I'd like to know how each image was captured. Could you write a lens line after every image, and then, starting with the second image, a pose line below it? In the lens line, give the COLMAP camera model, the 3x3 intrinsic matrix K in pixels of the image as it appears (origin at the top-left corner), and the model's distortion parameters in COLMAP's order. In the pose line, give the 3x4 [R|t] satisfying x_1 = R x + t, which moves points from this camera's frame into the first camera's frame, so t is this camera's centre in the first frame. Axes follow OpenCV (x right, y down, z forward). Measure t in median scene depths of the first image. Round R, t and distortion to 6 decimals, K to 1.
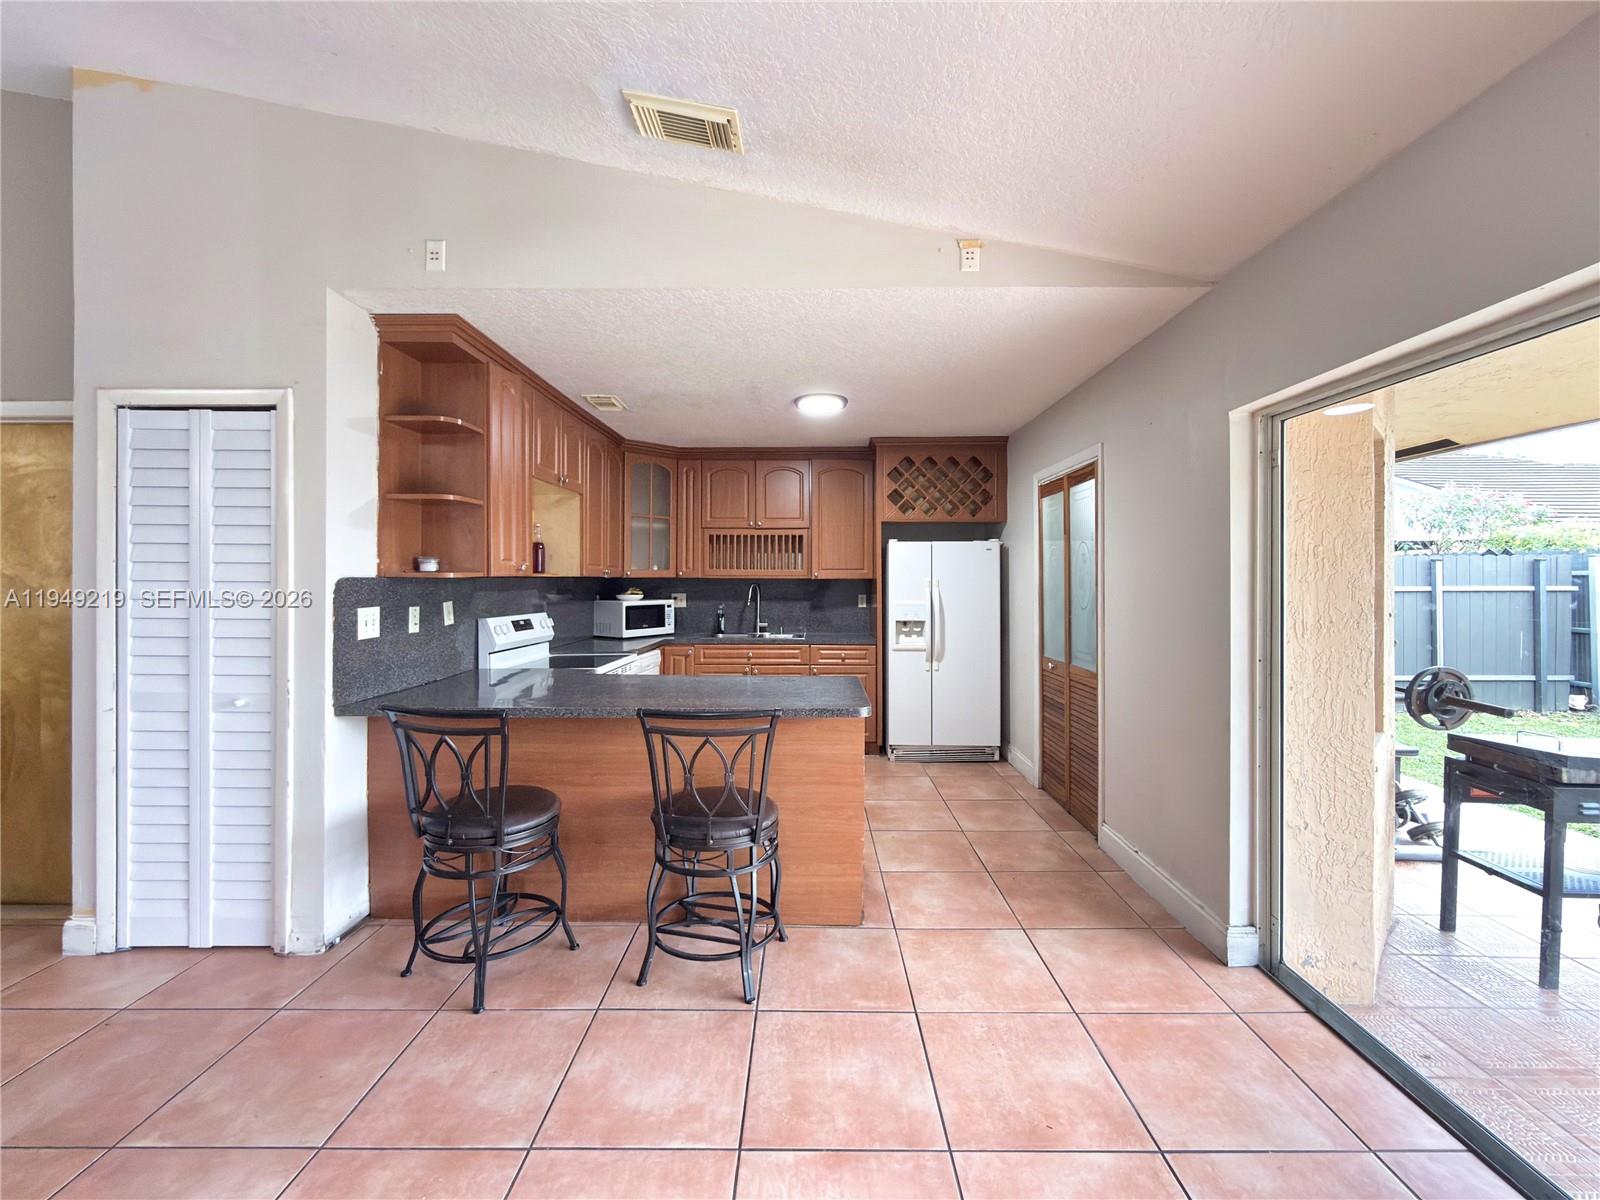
lens RADIAL K [[655.3, 0, 804.7], [0, 655.3, 577.2], [0, 0, 1]] dist [-0.000731, -0.000146]
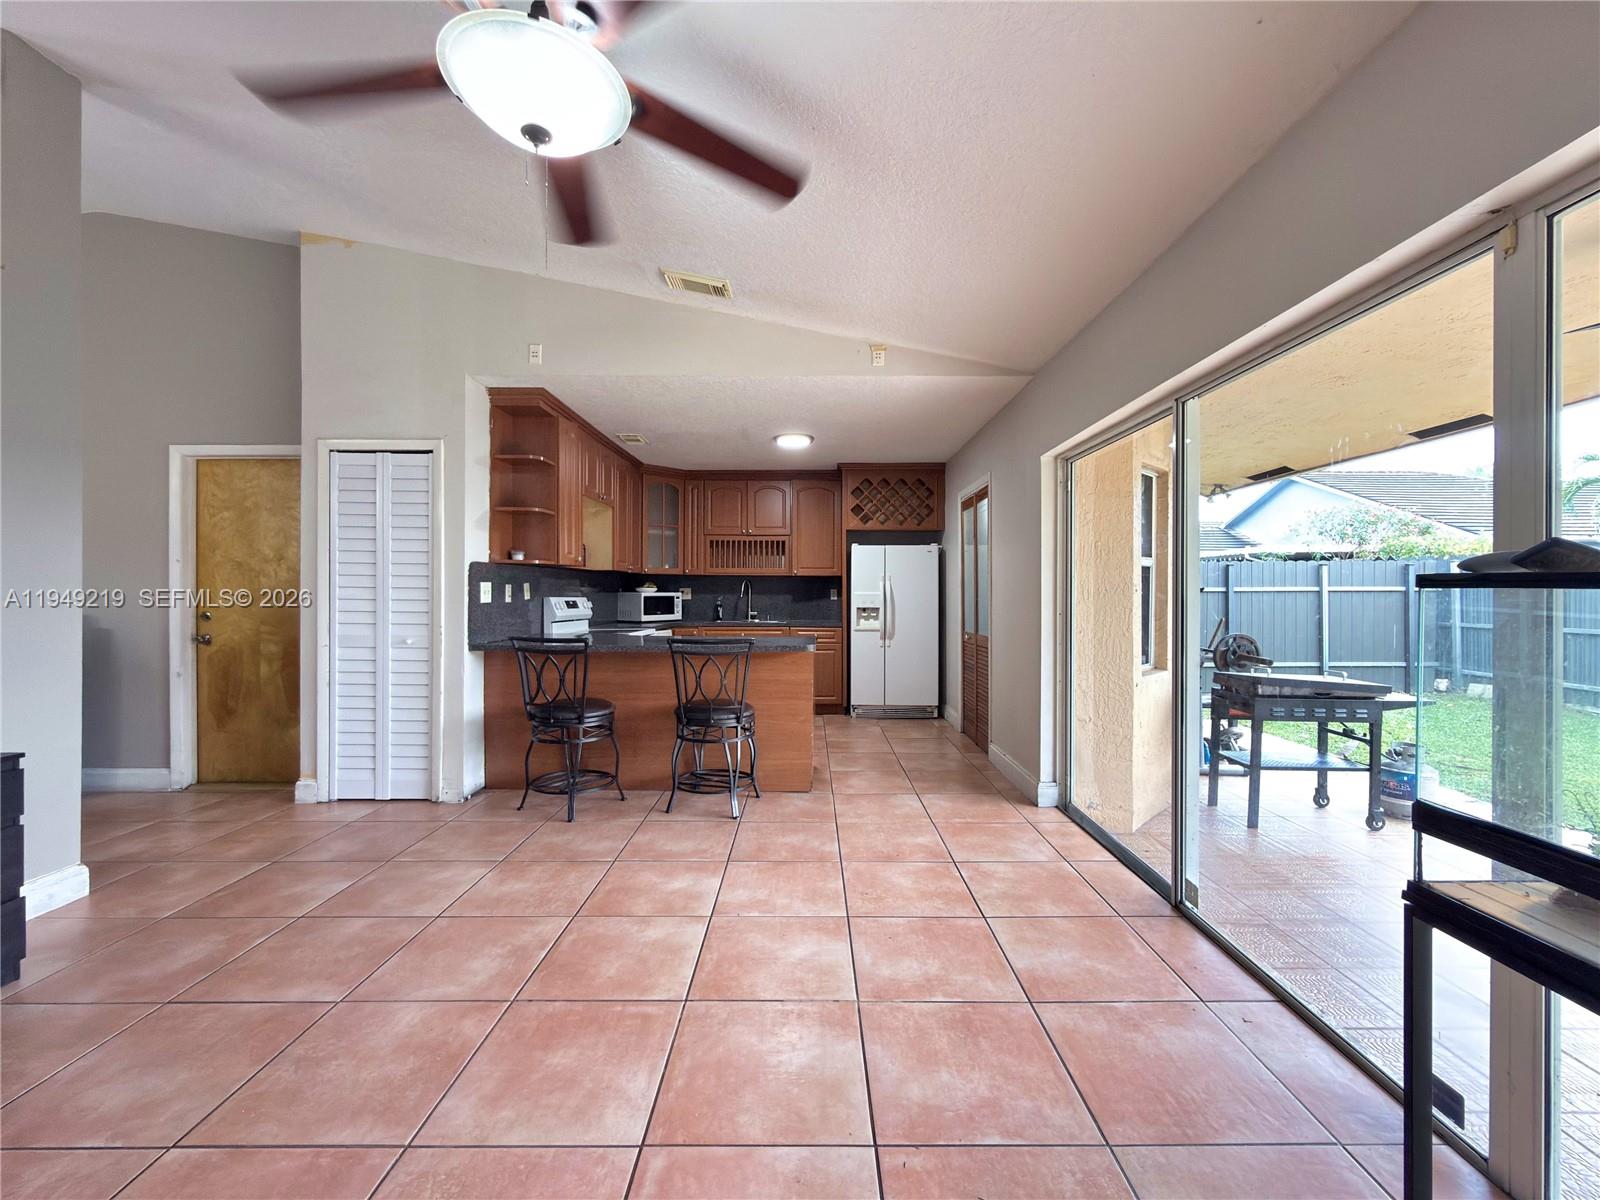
lens RADIAL K [[655.6, 0, 805.9], [0, 655.6, 593.0], [0, 0, 1]] dist [-0.001602, -0.000049]
pose [[0.999995, 0.001997, 0.002561, 0.067482], [-0.002006, 0.999991, 0.003607, 0.061579], [-0.002553, -0.003612, 0.999990, -0.496988]]
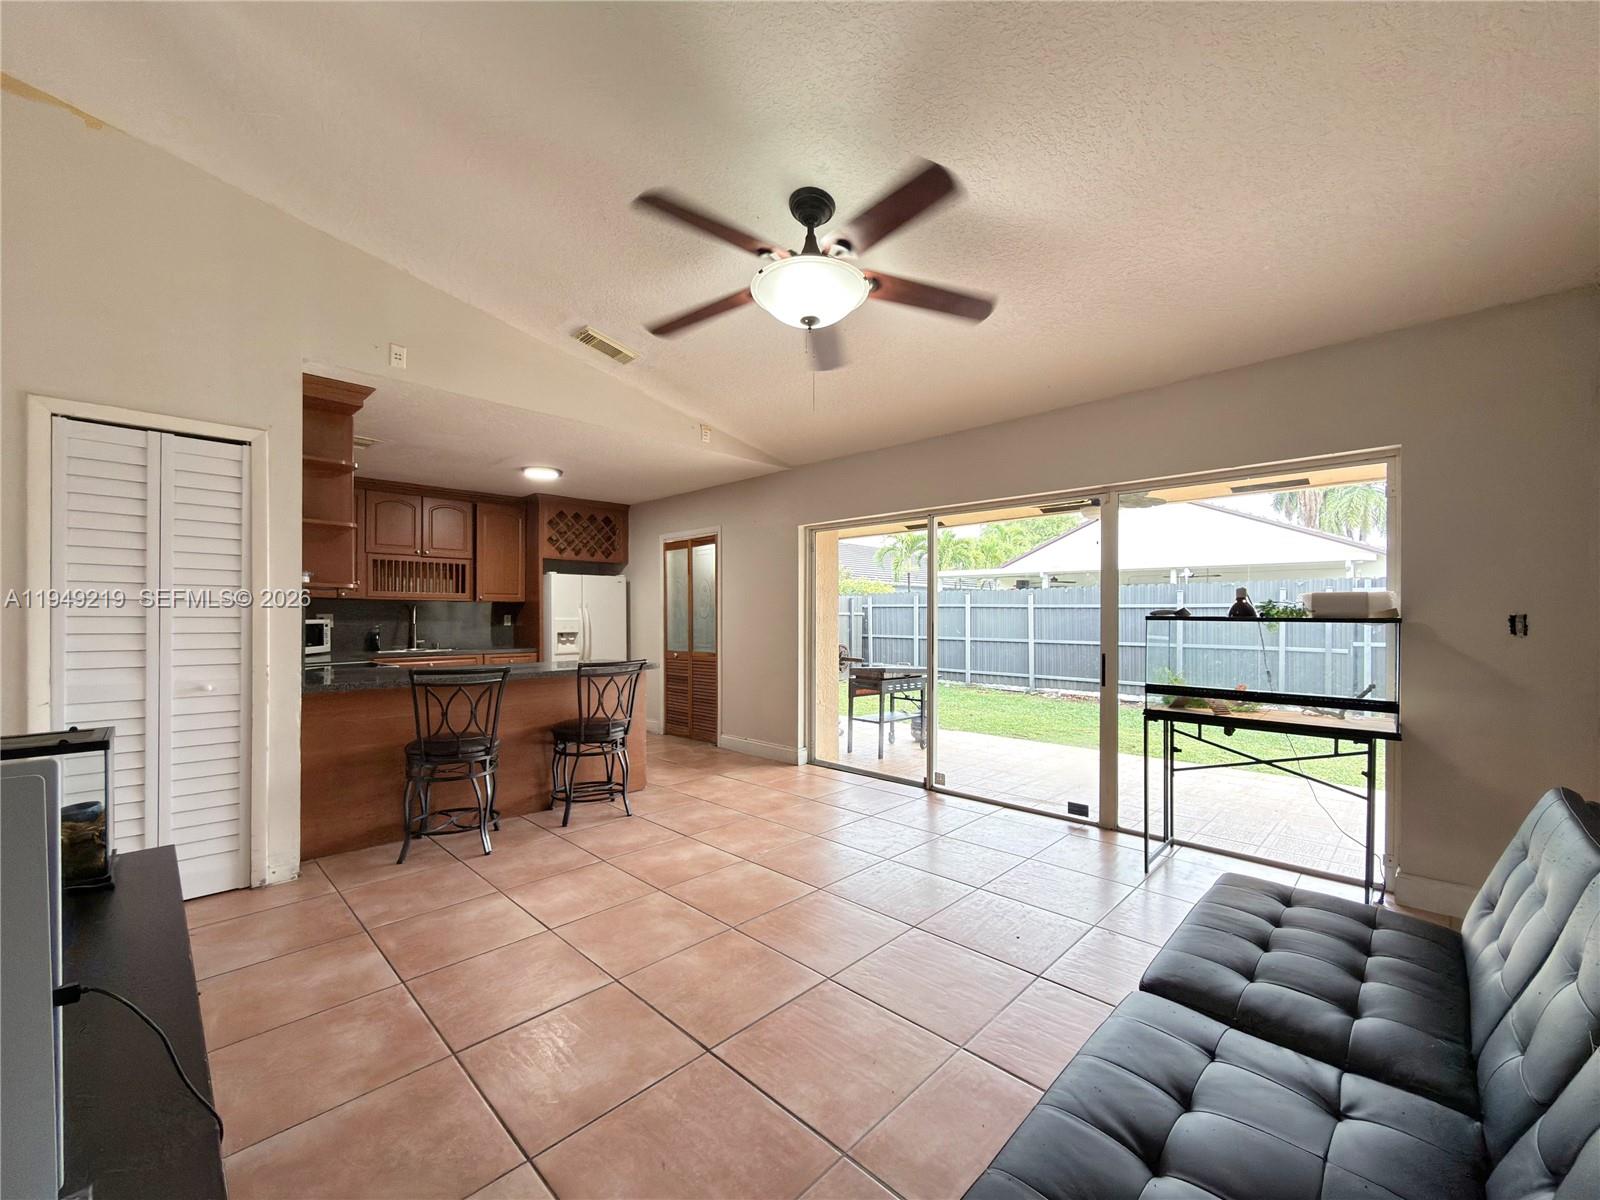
lens RADIAL K [[649.6, 0, 796.3], [0, 649.6, 616.0], [0, 0, 1]] dist [-0.001340, -0.000235]
pose [[0.700675, -0.000575, 0.713480, -0.850744], [-0.001720, 0.999995, 0.002495, 0.051145], [-0.713478, -0.002975, 0.700671, -0.513862]]
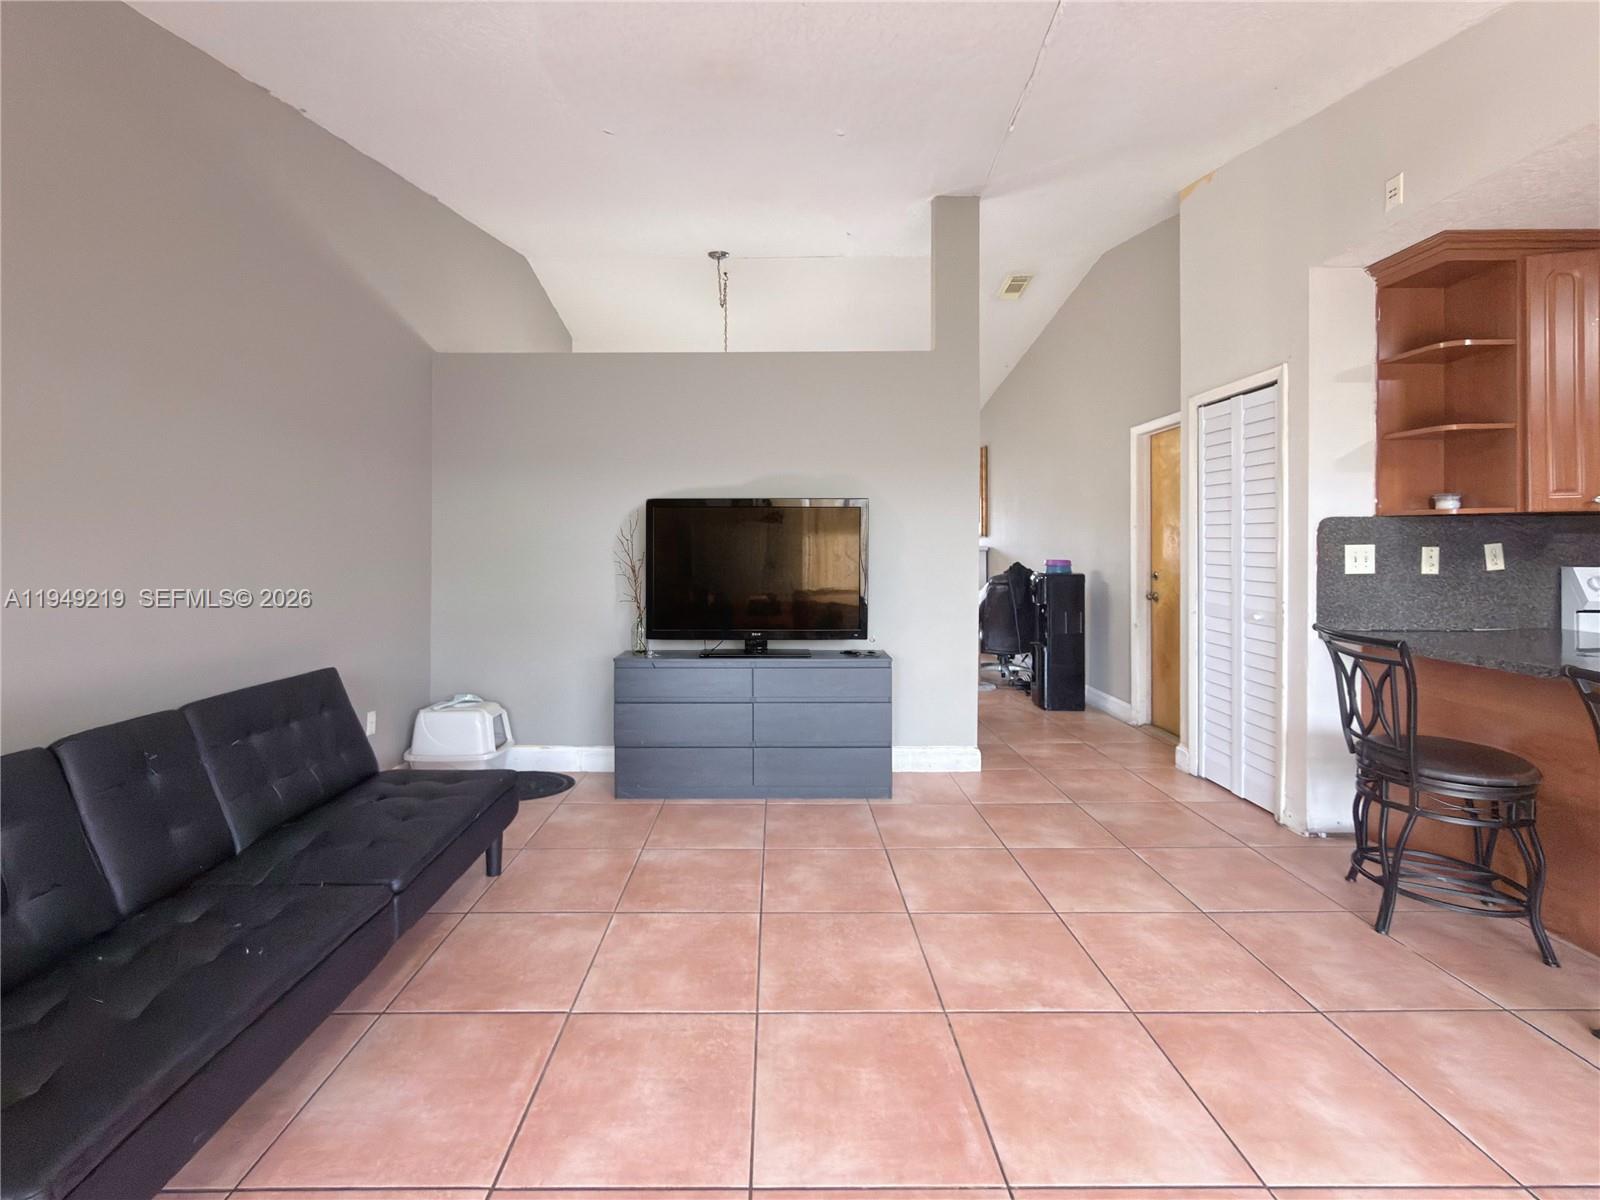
lens RADIAL K [[685.3, 0, 779.5], [0, 685.3, 550.0], [0, 0, 1]] dist [-0.000501, -0.000118]
pose [[0.009352, 0.006771, -0.999933, 0.428289], [0.004808, 0.999965, 0.006816, 0.040872], [0.999945, -0.004872, 0.009319, 0.040113]]
